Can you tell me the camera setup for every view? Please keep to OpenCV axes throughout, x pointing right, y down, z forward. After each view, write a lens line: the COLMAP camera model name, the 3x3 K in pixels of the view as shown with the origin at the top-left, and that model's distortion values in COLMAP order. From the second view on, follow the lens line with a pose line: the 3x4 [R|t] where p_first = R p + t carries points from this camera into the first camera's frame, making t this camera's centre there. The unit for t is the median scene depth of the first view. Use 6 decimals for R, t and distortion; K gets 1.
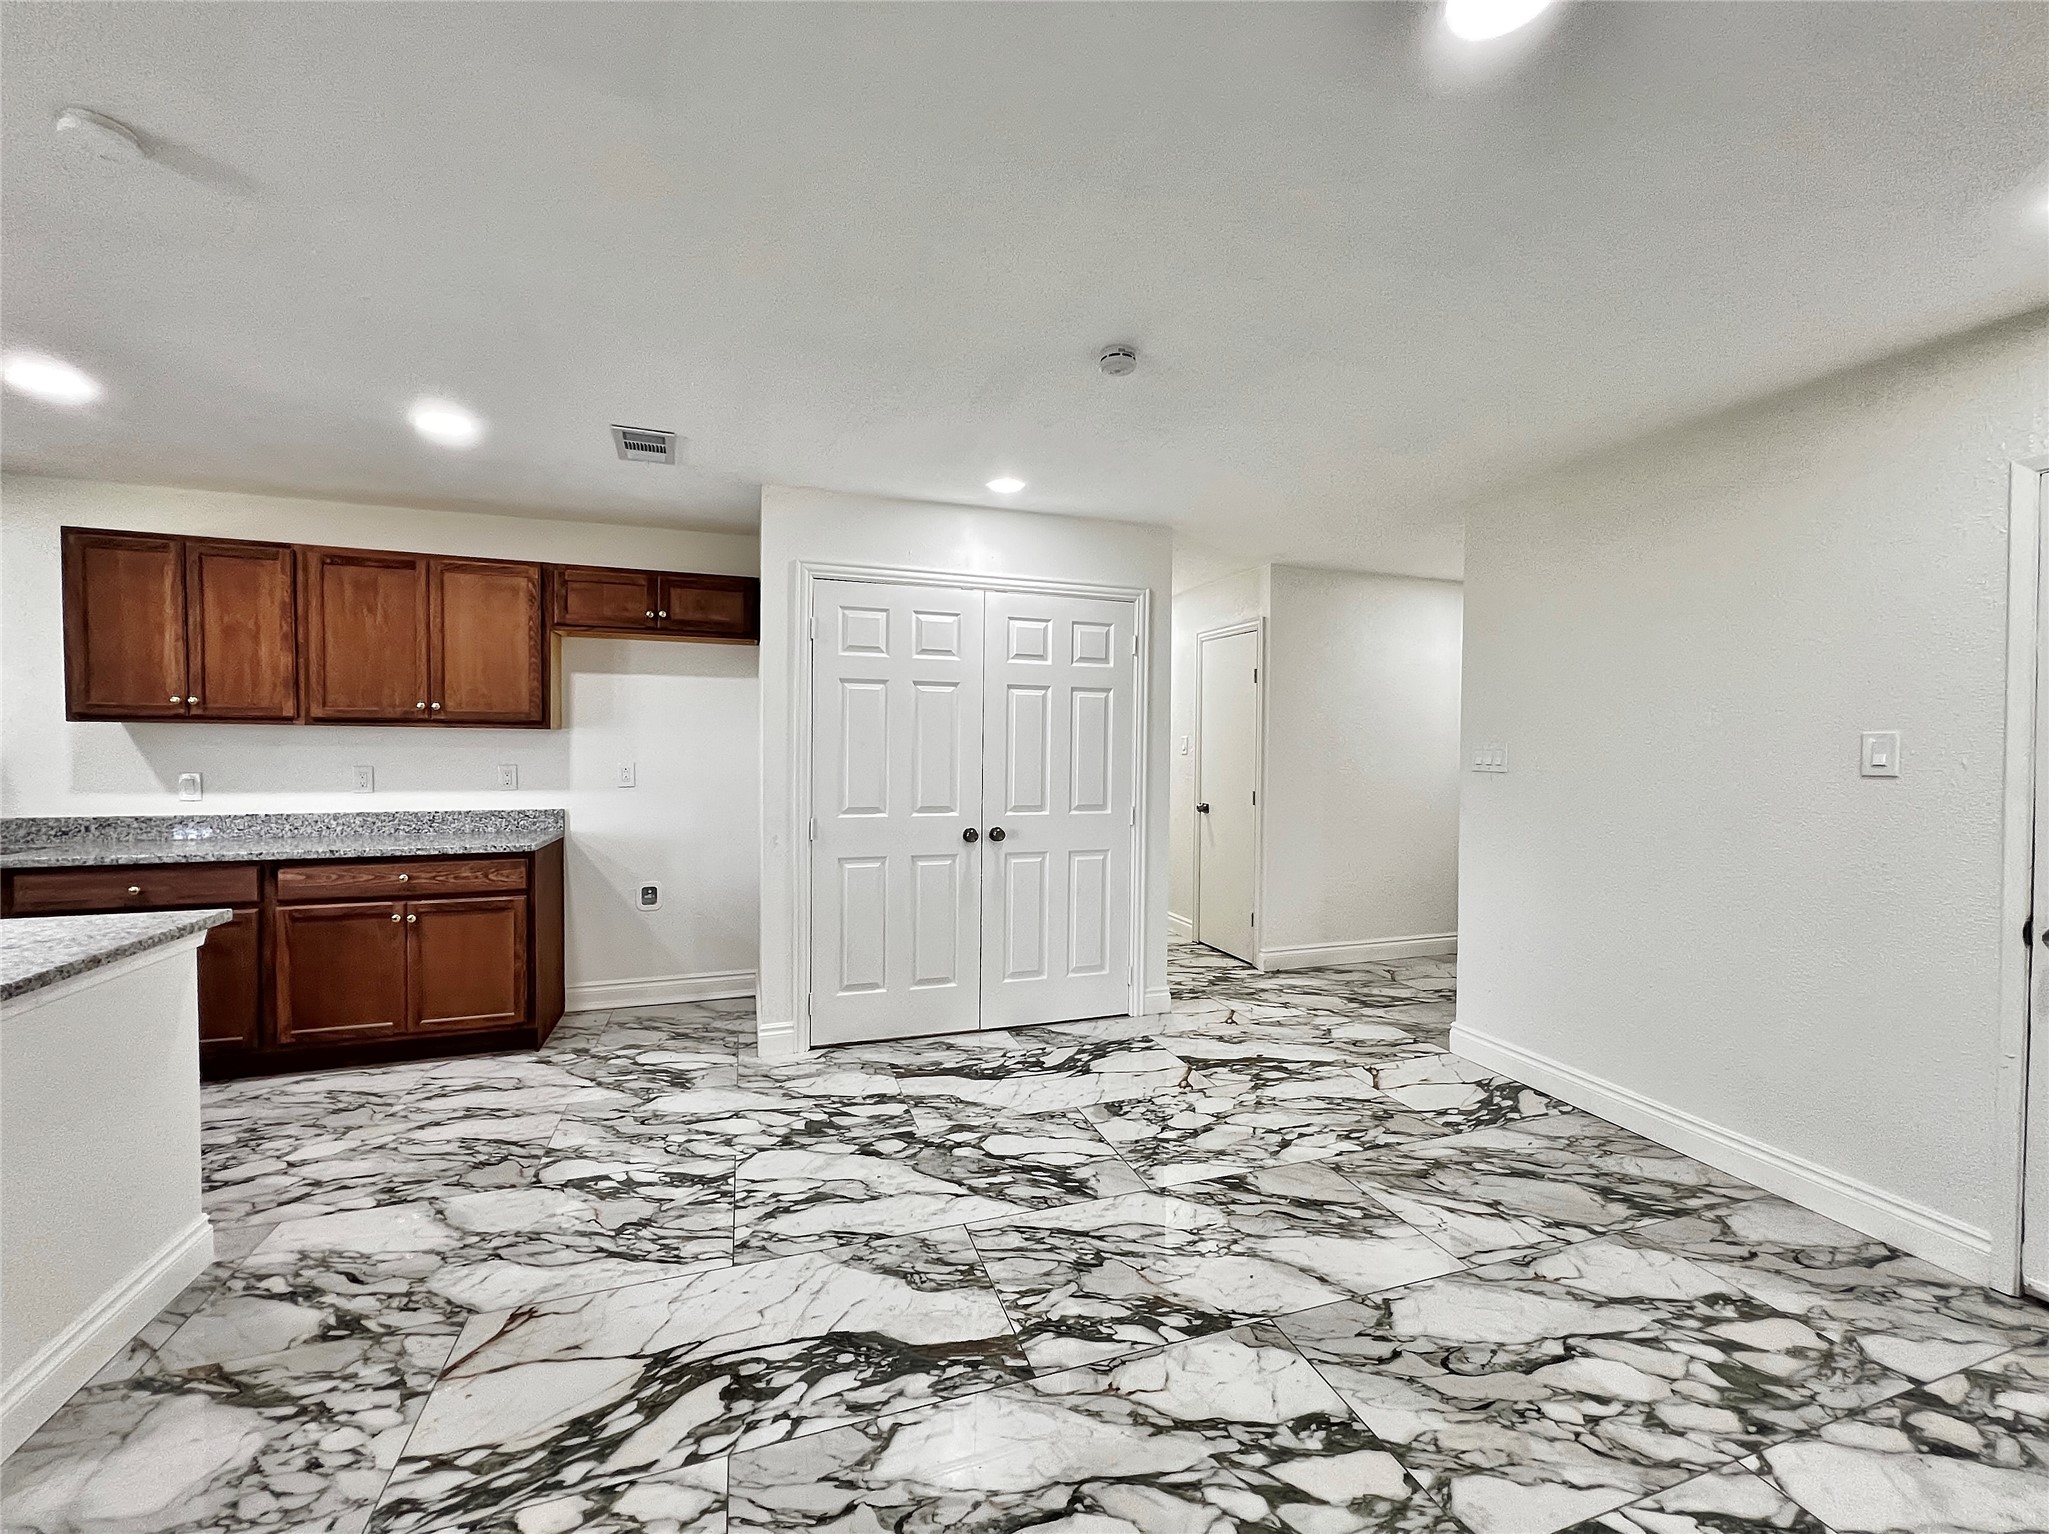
lens RADIAL K [[829.7, 0, 1034.3], [0, 829.7, 758.1], [0, 0, 1]] dist [0.001726, -0.000658]
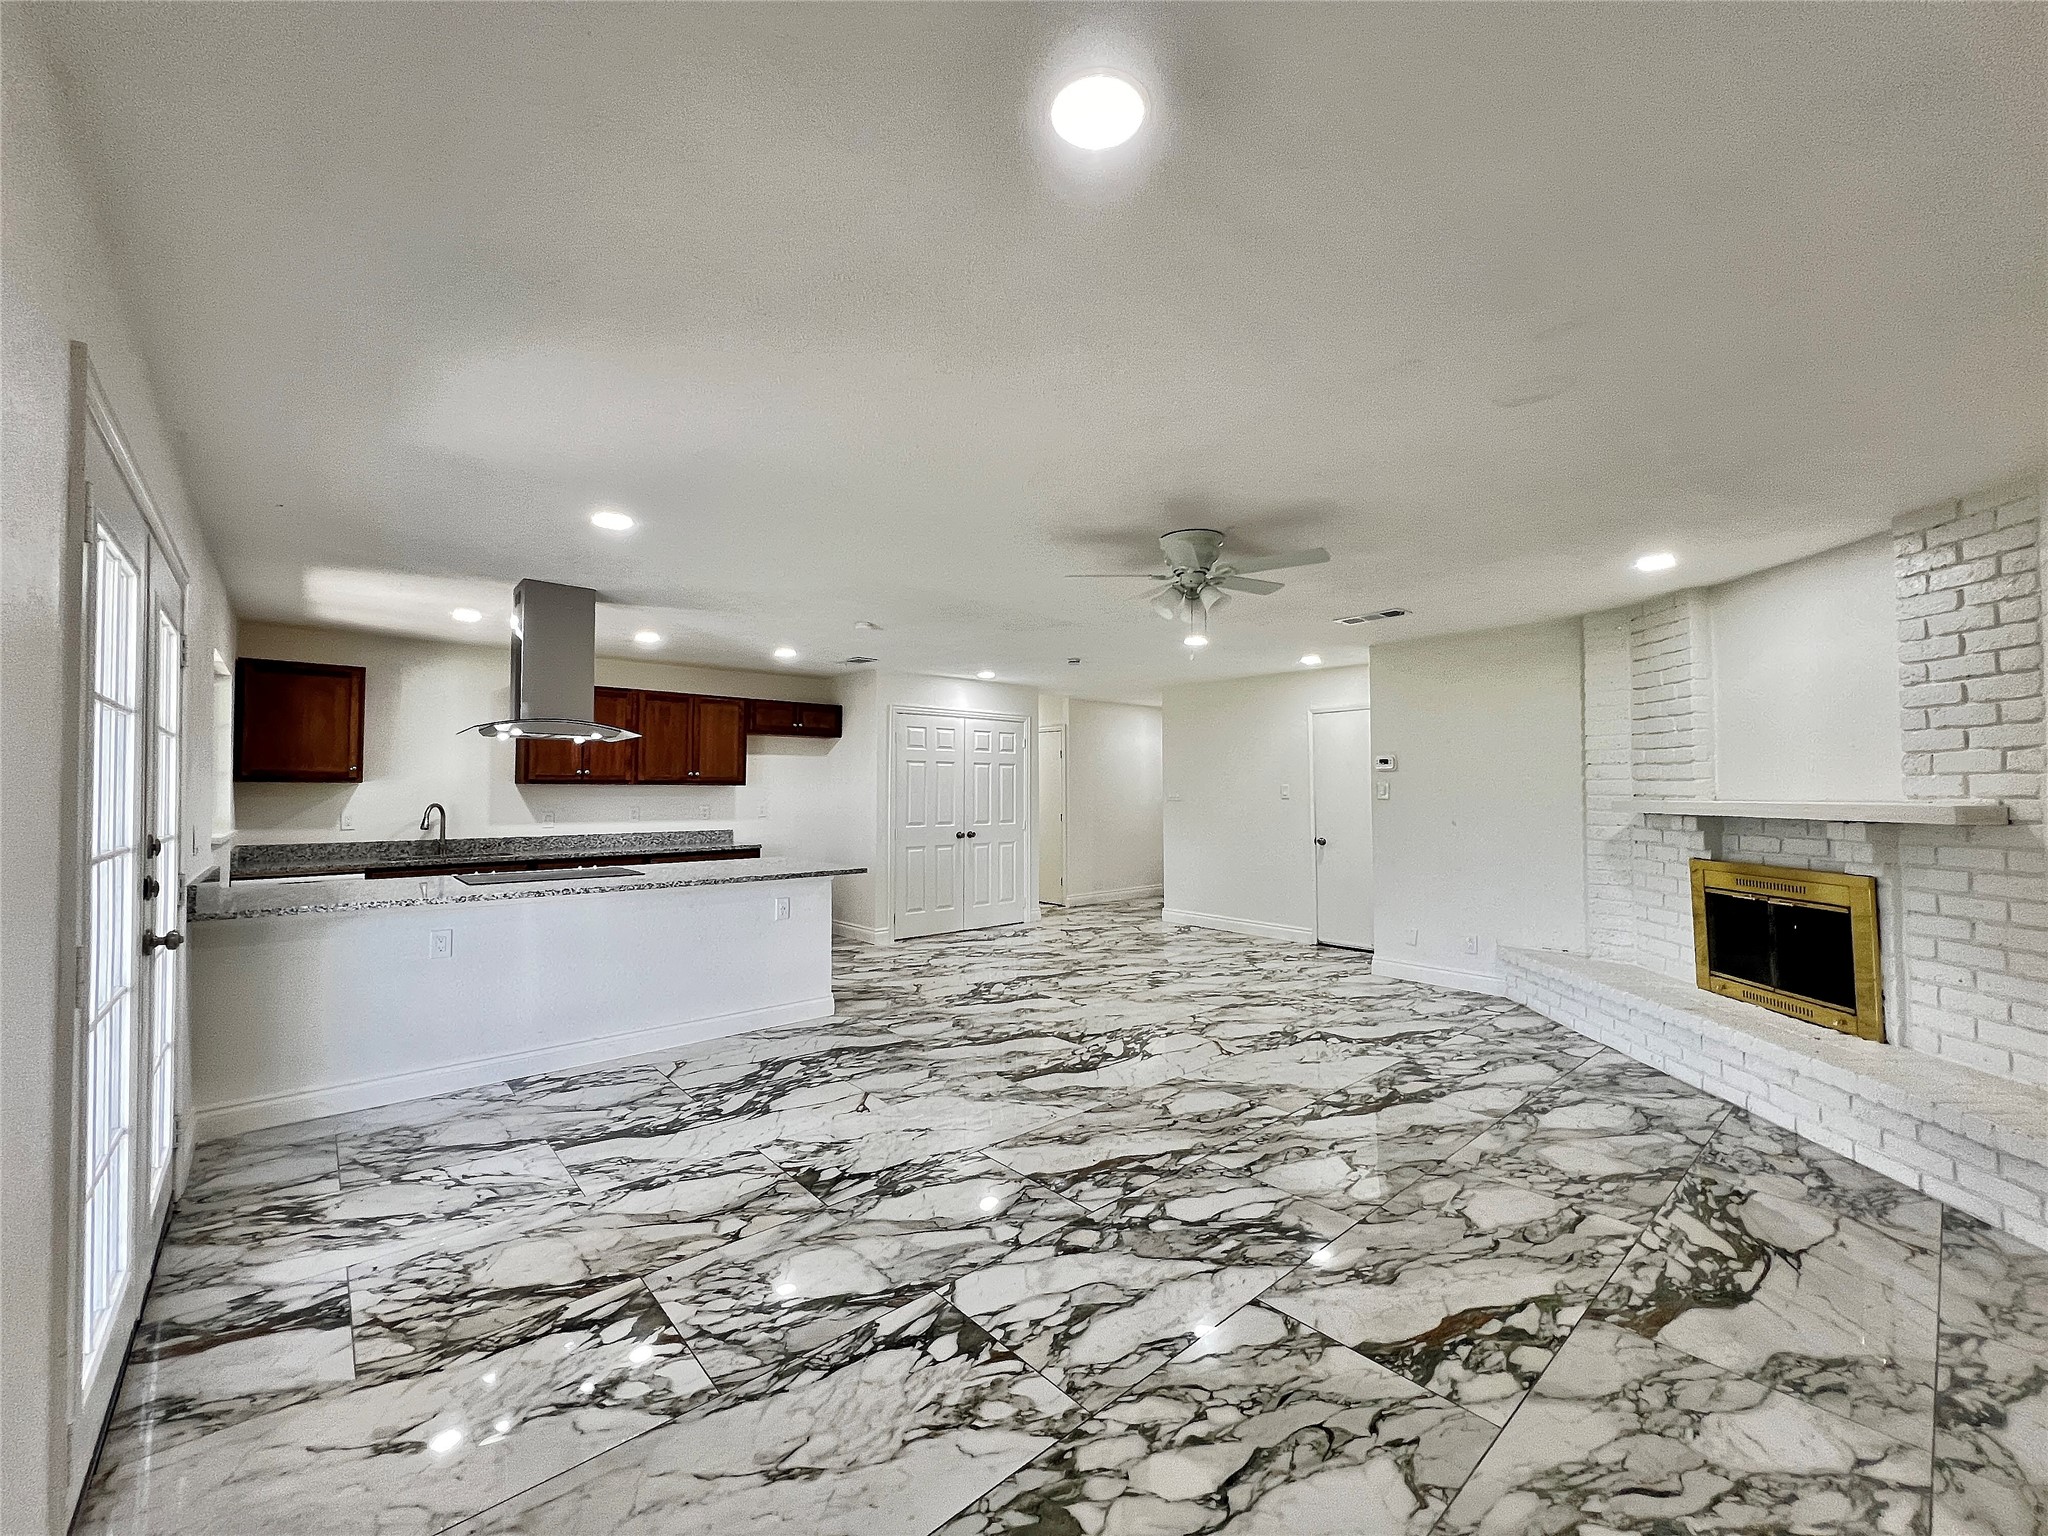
lens RADIAL K [[827.6, 0, 1019.1], [0, 827.6, 769.6], [0, 0, 1]] dist [-0.004046, -0.000395]
pose [[0.923017, 0.001096, 0.384758, -0.758099], [0.012398, 0.999392, -0.032588, -0.002700], [-0.384560, 0.034849, 0.922442, -1.001629]]
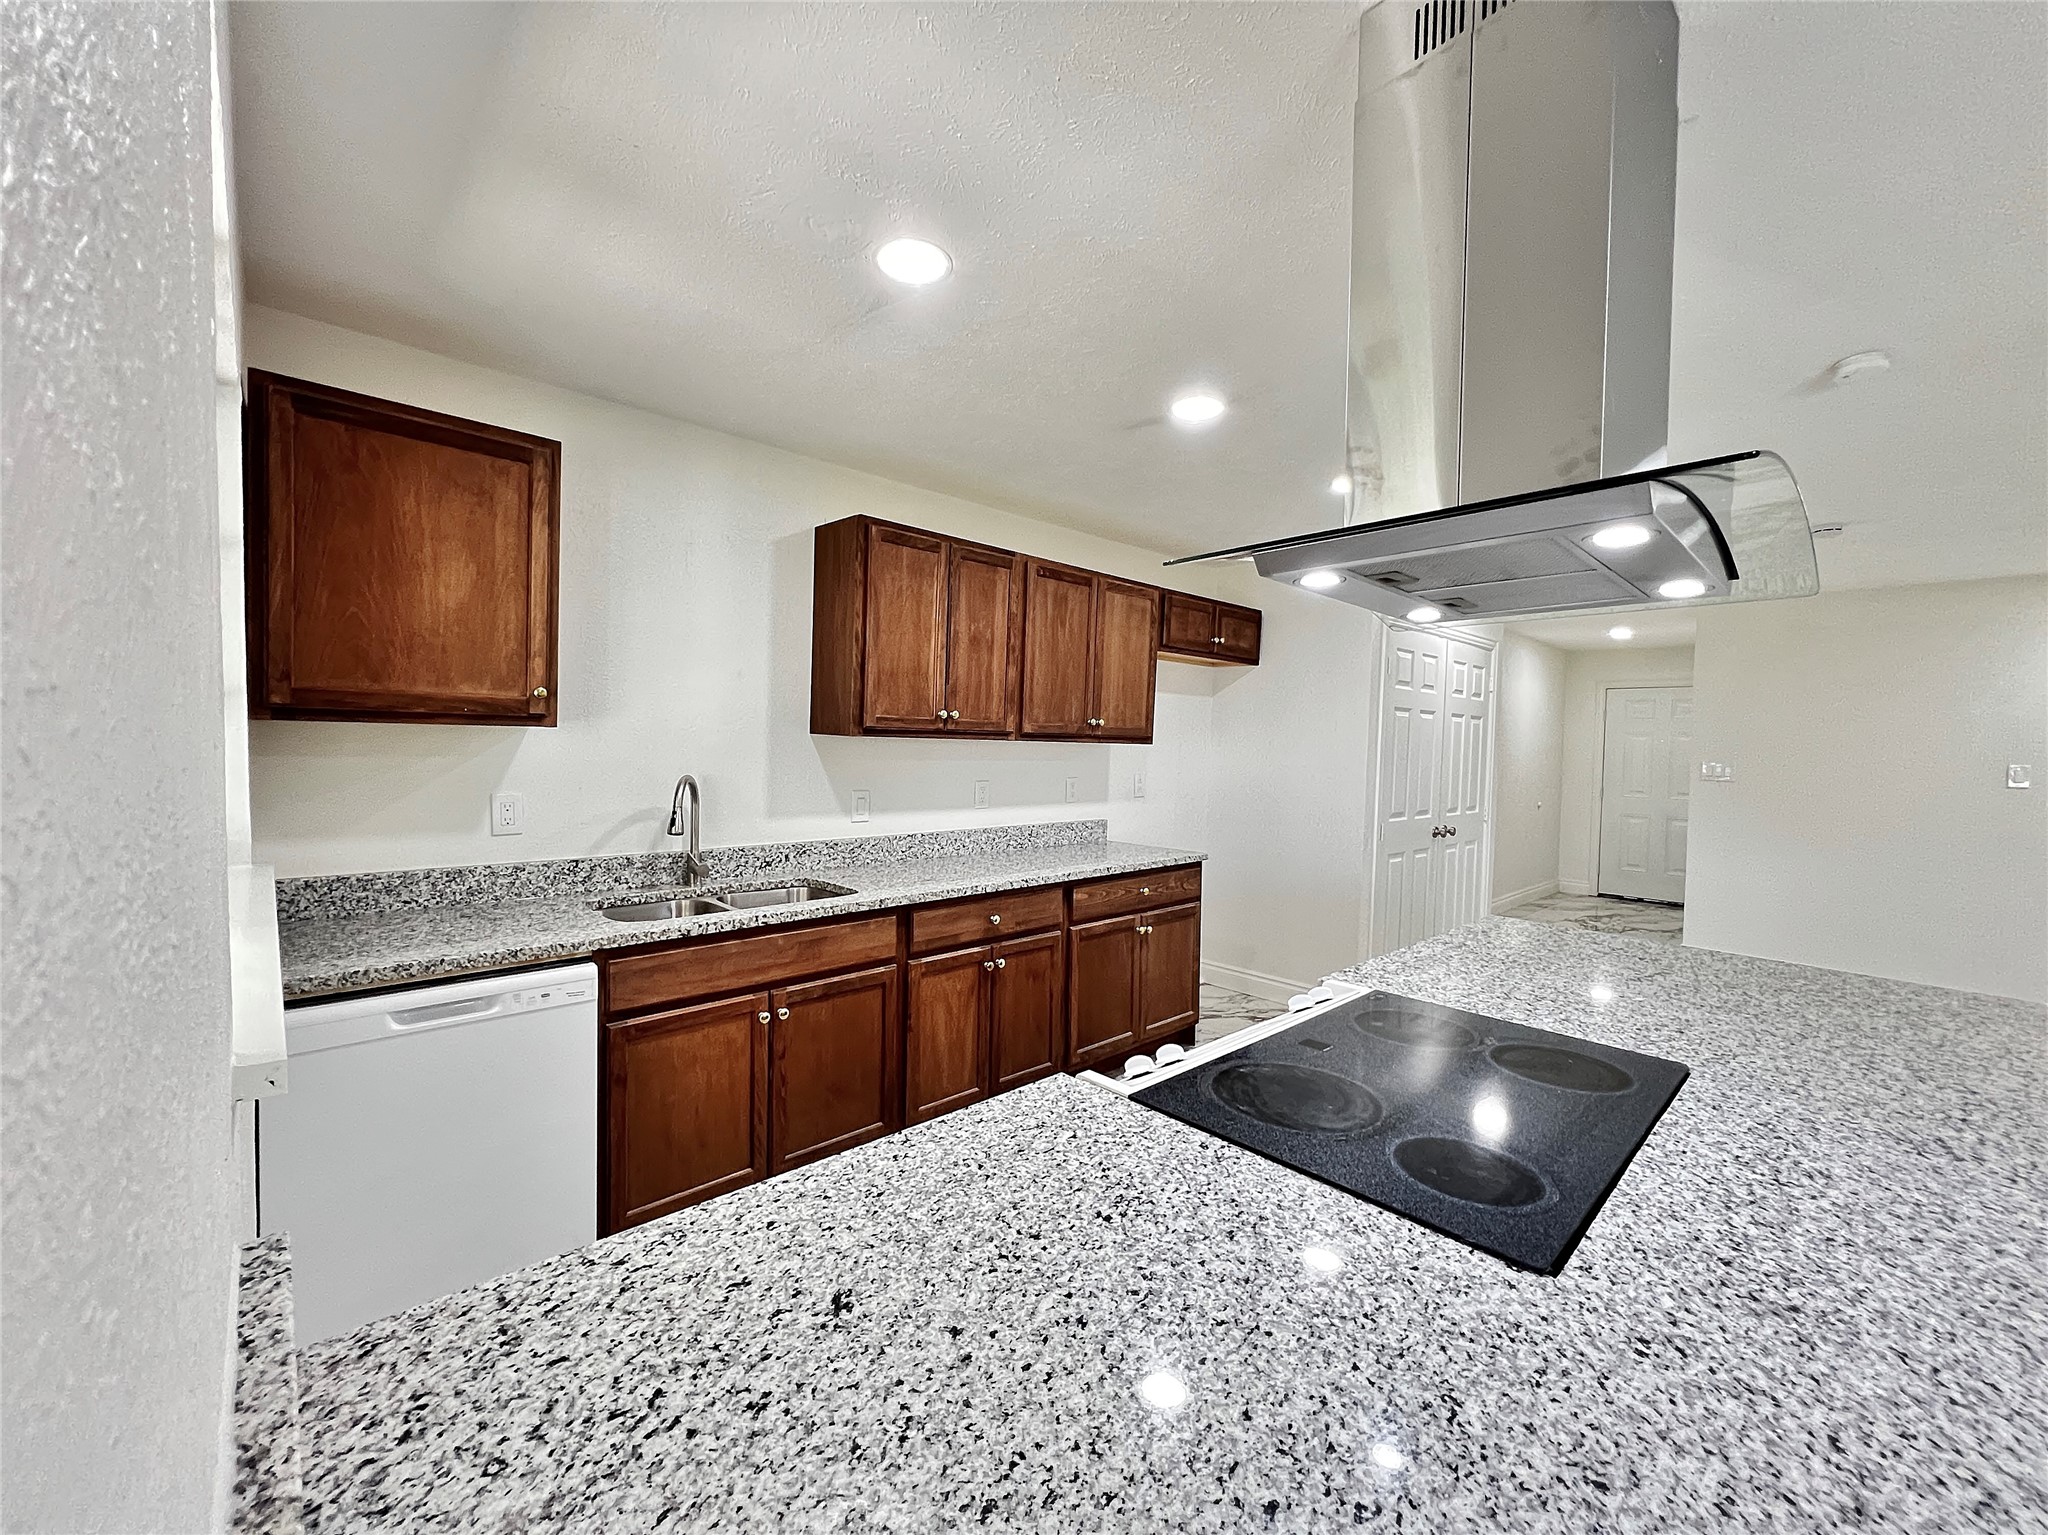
lens RADIAL K [[829.3, 0, 1017.1], [0, 829.3, 773.4], [0, 0, 1]] dist [0.001726, -0.000658]
pose [[0.914393, -0.003506, 0.404812, -1.209017], [-0.010221, 0.999444, 0.031744, -0.031040], [-0.404698, -0.033164, 0.913849, 0.110396]]
